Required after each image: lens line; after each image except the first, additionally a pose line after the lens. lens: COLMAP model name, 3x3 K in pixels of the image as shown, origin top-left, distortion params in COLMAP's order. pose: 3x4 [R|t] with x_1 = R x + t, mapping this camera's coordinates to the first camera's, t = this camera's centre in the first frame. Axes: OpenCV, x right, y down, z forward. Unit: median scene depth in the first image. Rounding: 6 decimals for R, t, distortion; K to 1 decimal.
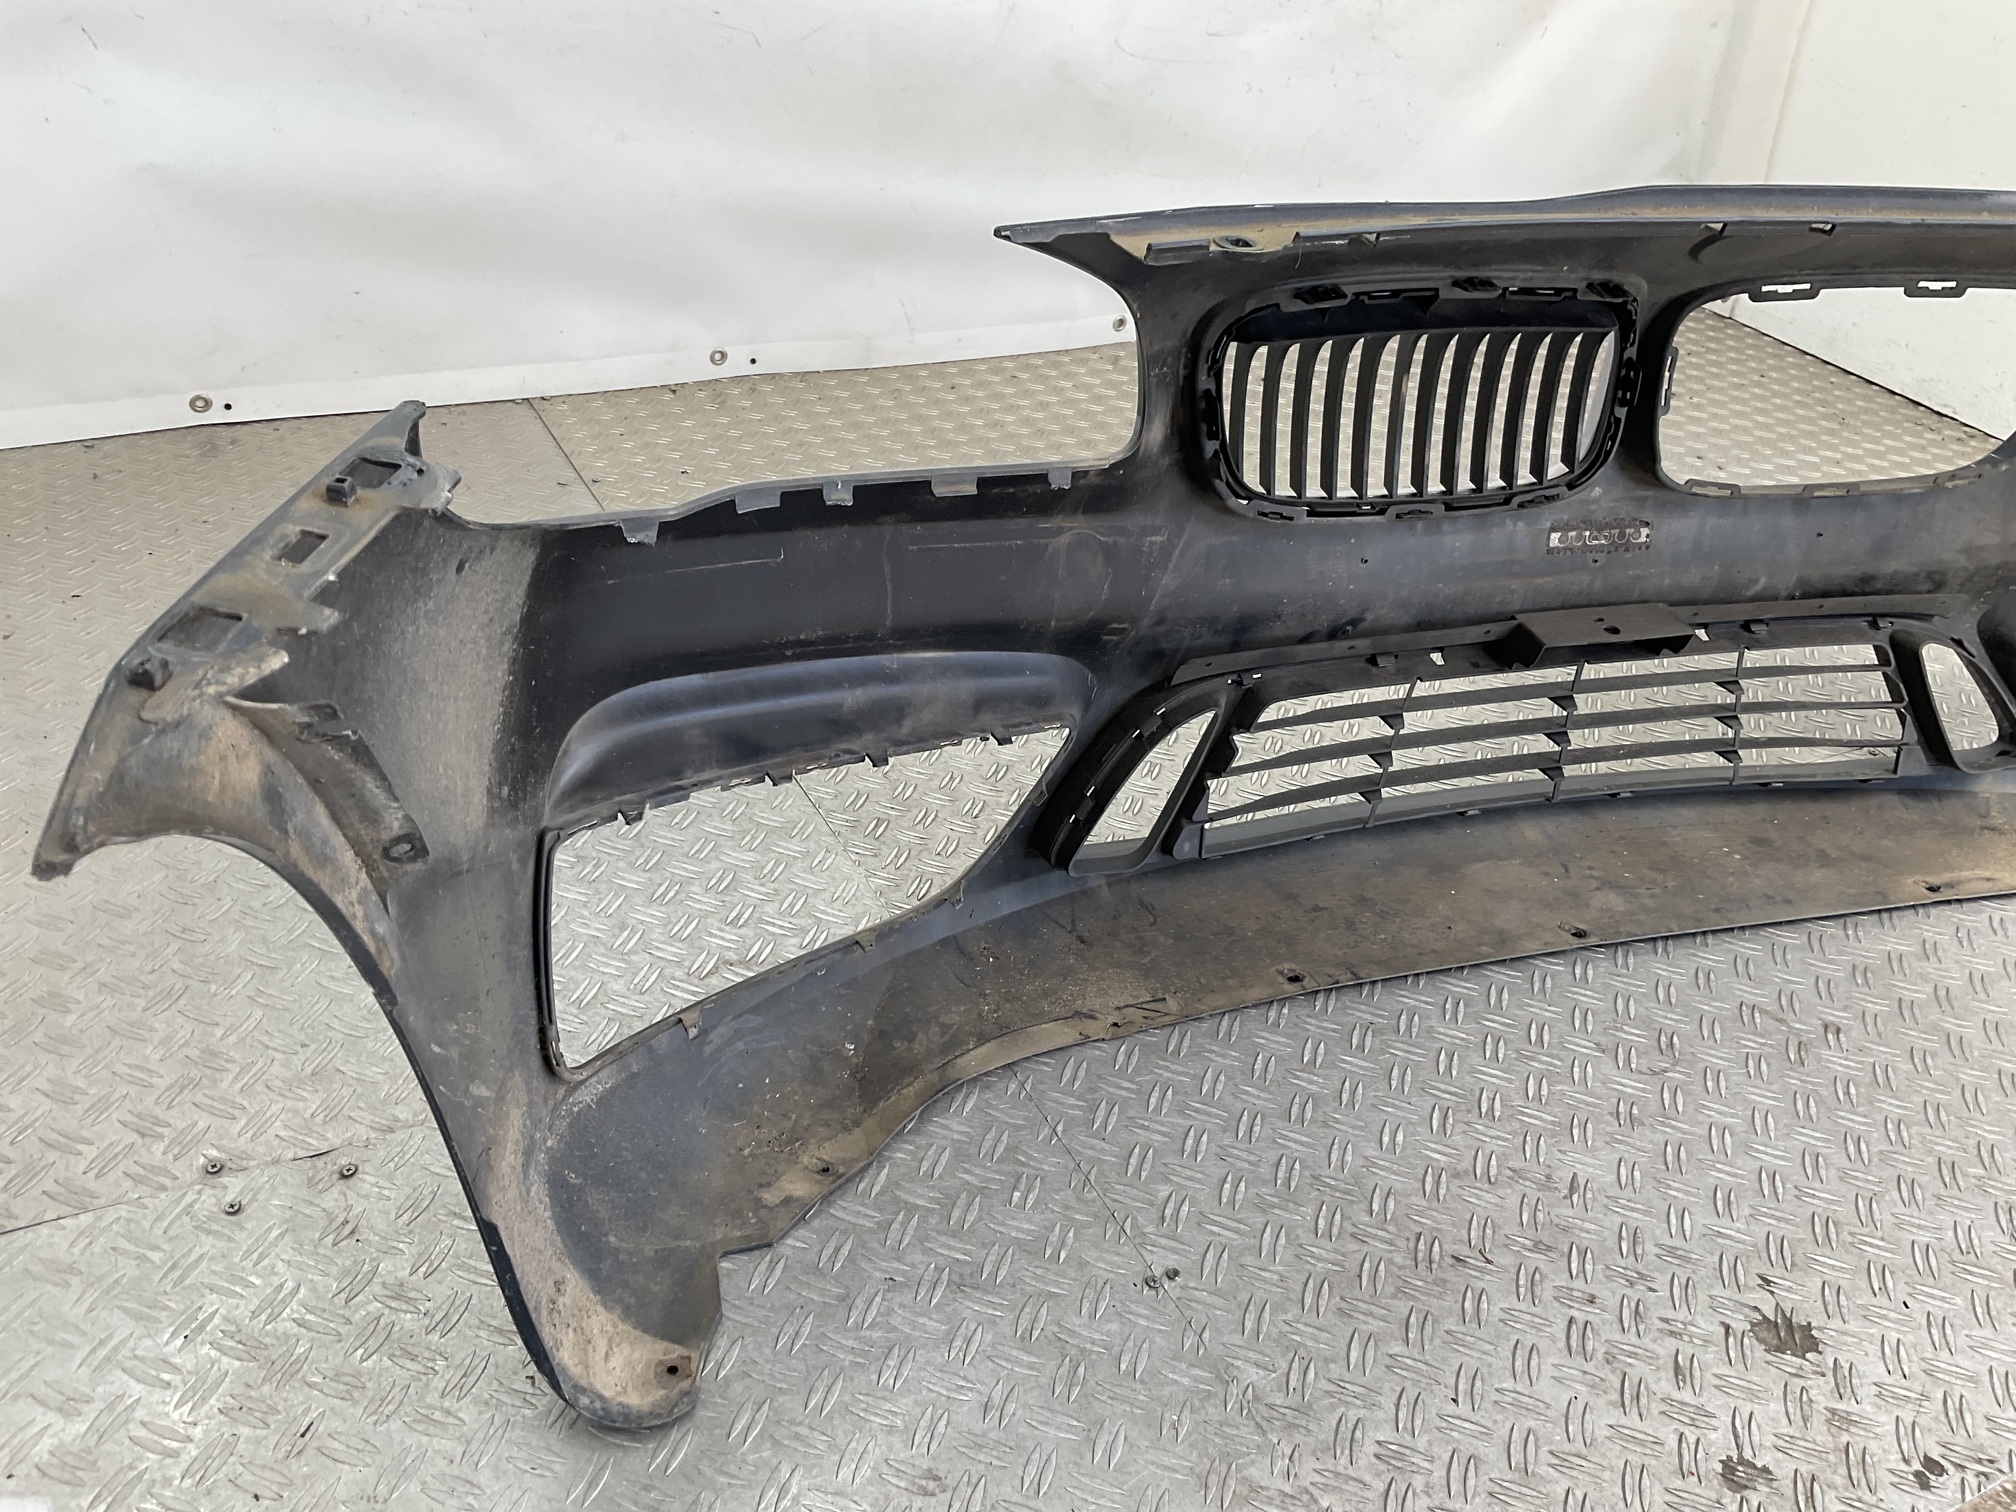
lens RADIAL K [[1637.7, 0, 1003.7], [0, 1637.7, 746.8], [0, 0, 1]] dist [0.107990, -0.203213]
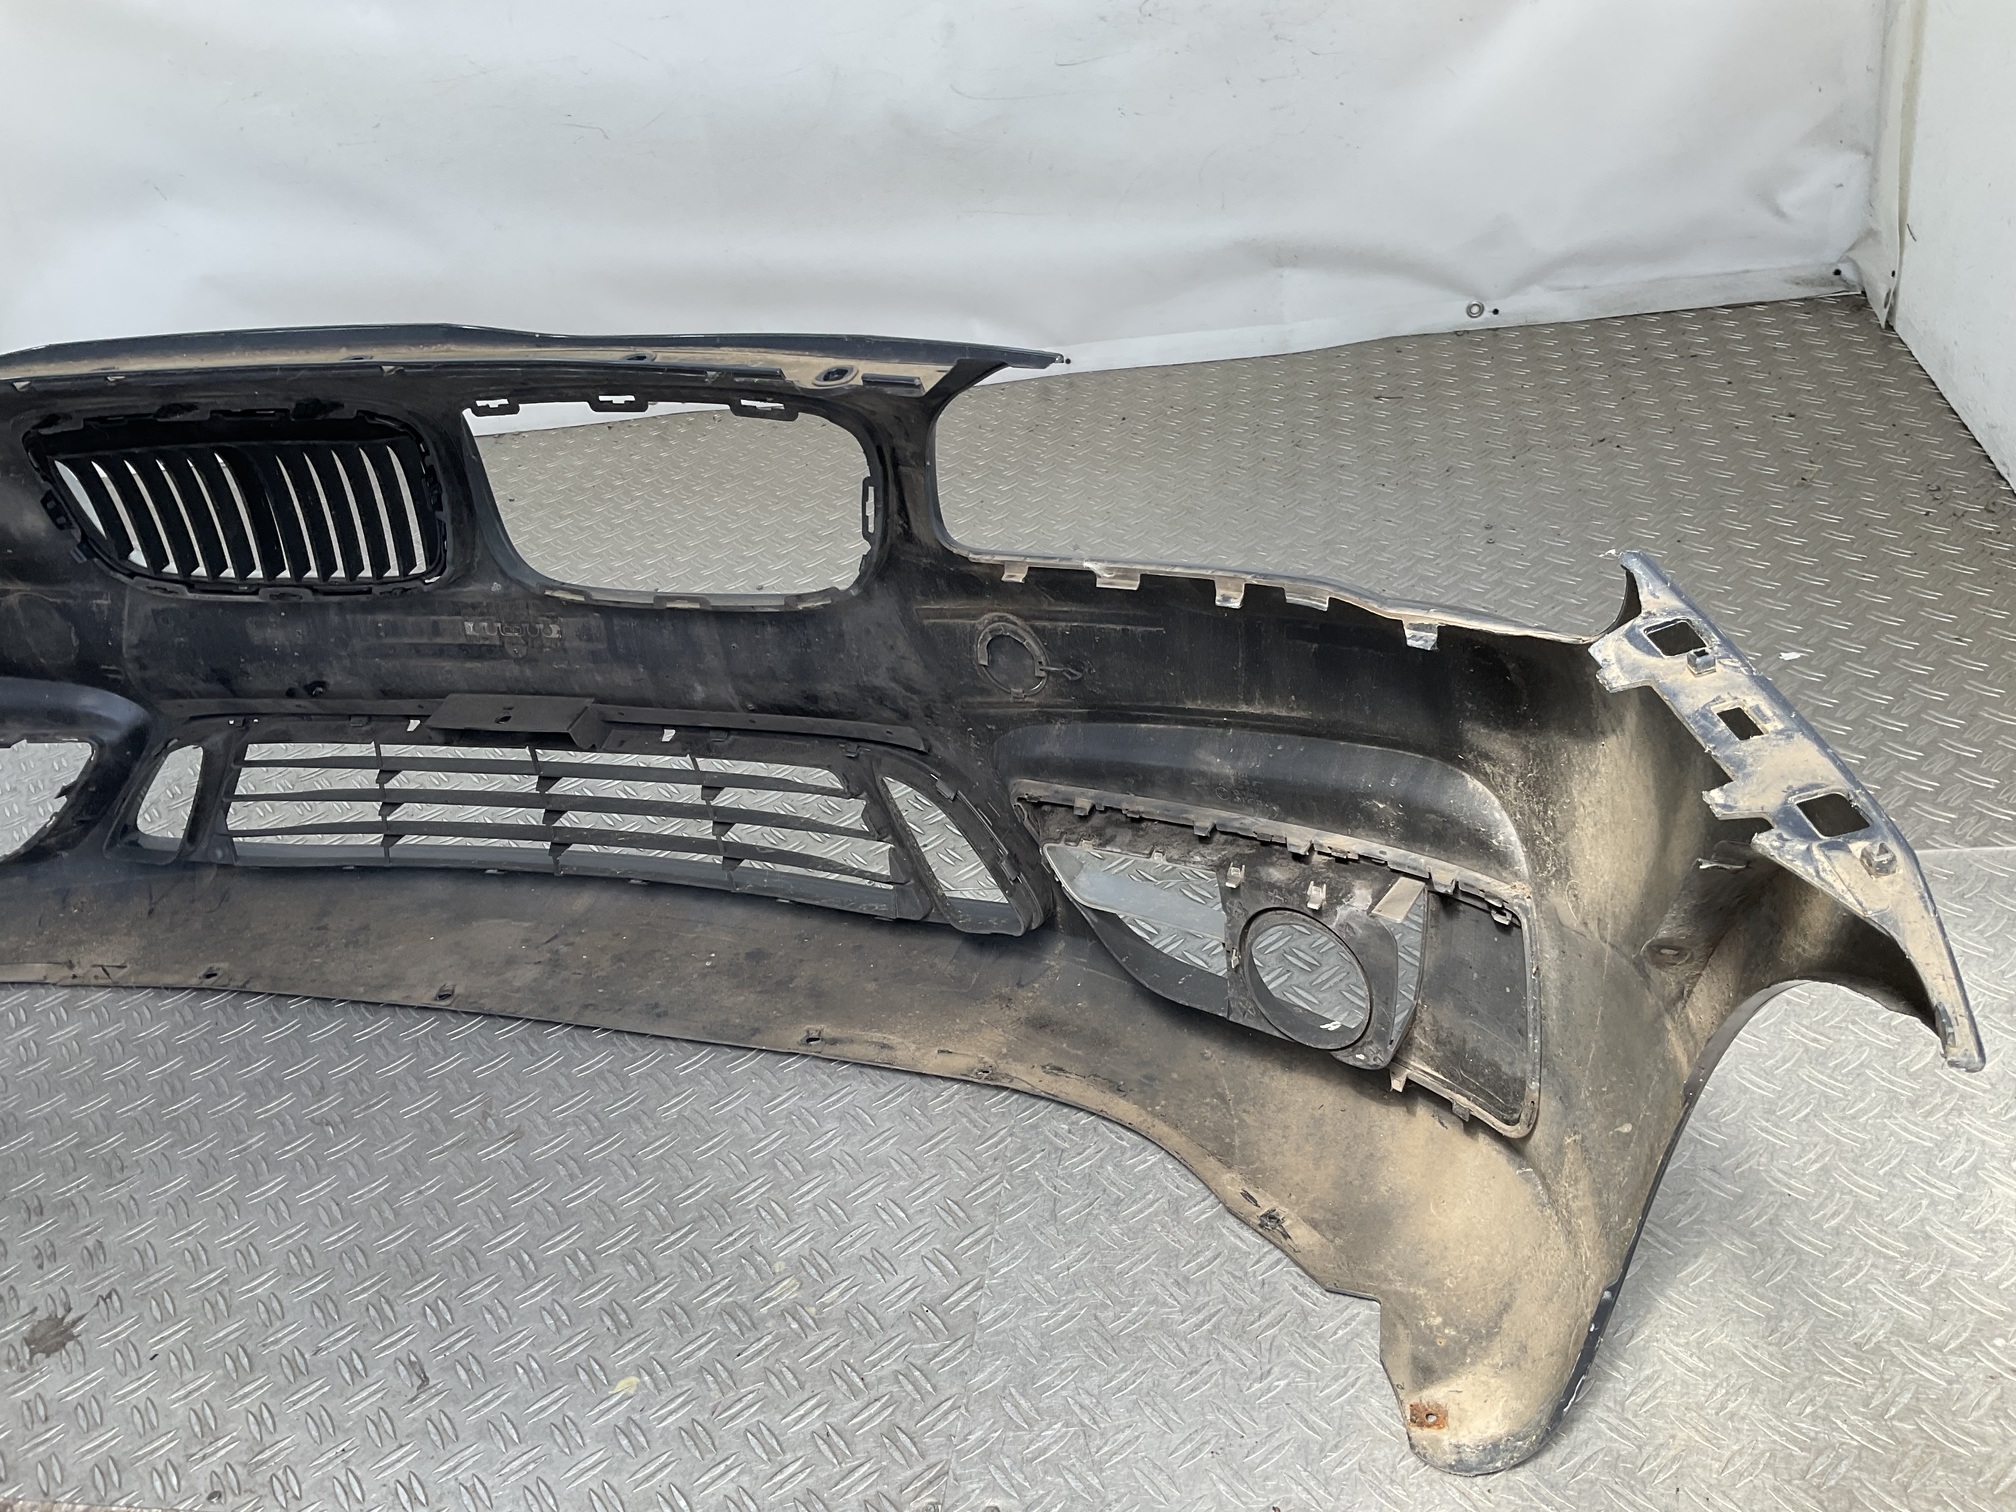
lens RADIAL K [[1651.2, 0, 1008.0], [0, 1651.2, 756.0], [0, 0, 1]] dist [0.099051, -0.197025]
pose [[0.793442, 0.132958, -0.593946, 1.314854], [-0.114598, 0.991030, 0.068759, -0.164346], [0.597760, 0.013509, 0.801561, 0.364607]]
